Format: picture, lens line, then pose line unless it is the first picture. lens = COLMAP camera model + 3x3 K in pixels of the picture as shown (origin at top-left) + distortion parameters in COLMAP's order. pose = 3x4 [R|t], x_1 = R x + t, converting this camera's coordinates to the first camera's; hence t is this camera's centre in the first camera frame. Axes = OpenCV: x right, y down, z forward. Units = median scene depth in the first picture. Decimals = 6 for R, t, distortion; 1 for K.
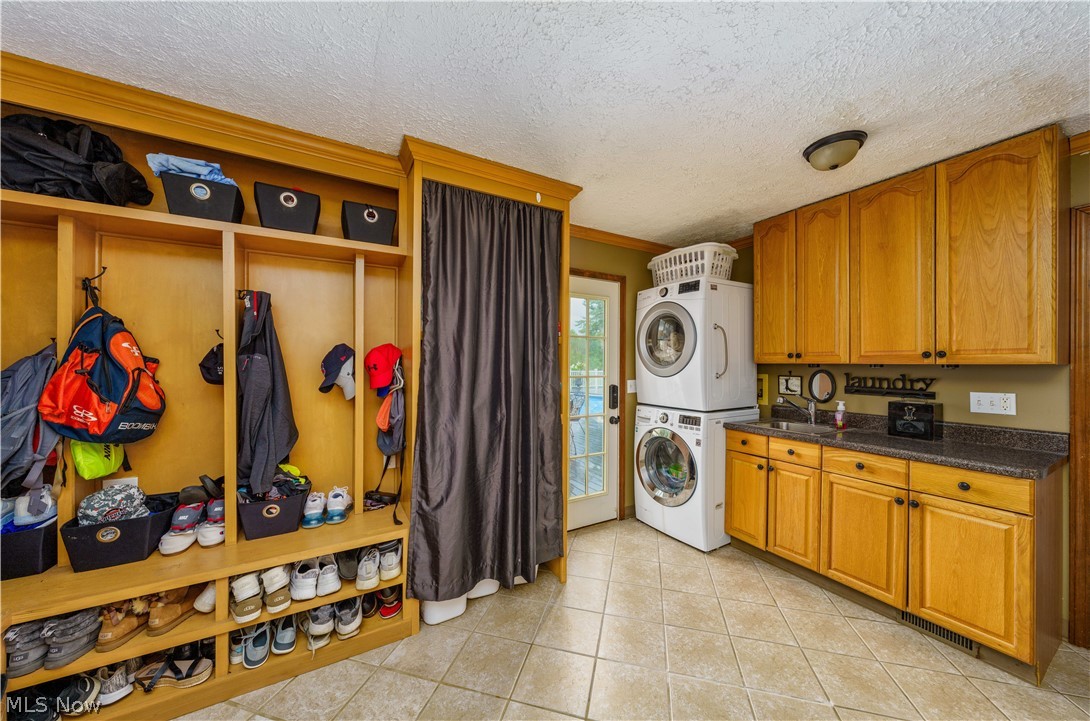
lens RADIAL K [[367.8, 0, 545.0], [0, 367.8, 360.5], [0, 0, 1]] dist [-0.000406, -0.000040]
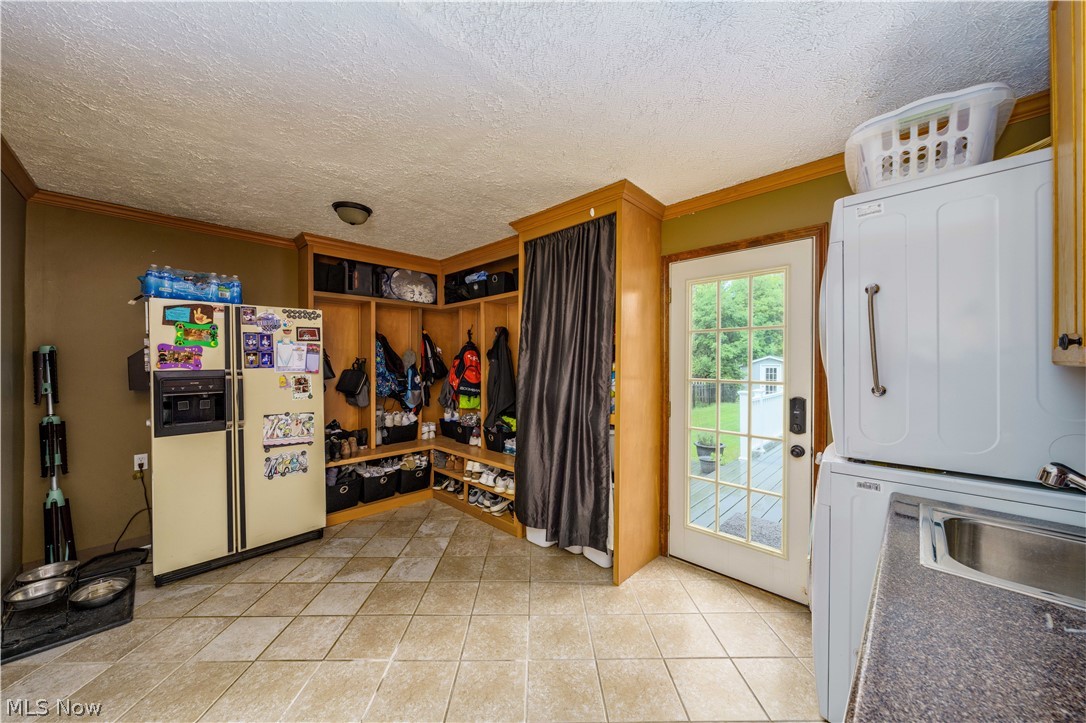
lens RADIAL K [[394.8, 0, 543.0], [0, 394.8, 361.5], [0, 0, 1]] dist [0.000455, 0.000082]
pose [[0.268380, -0.001914, -0.963311, 1.088053], [0.007092, 0.999975, -0.000010, -0.001081], [0.963287, -0.006829, 0.268387, 0.550331]]
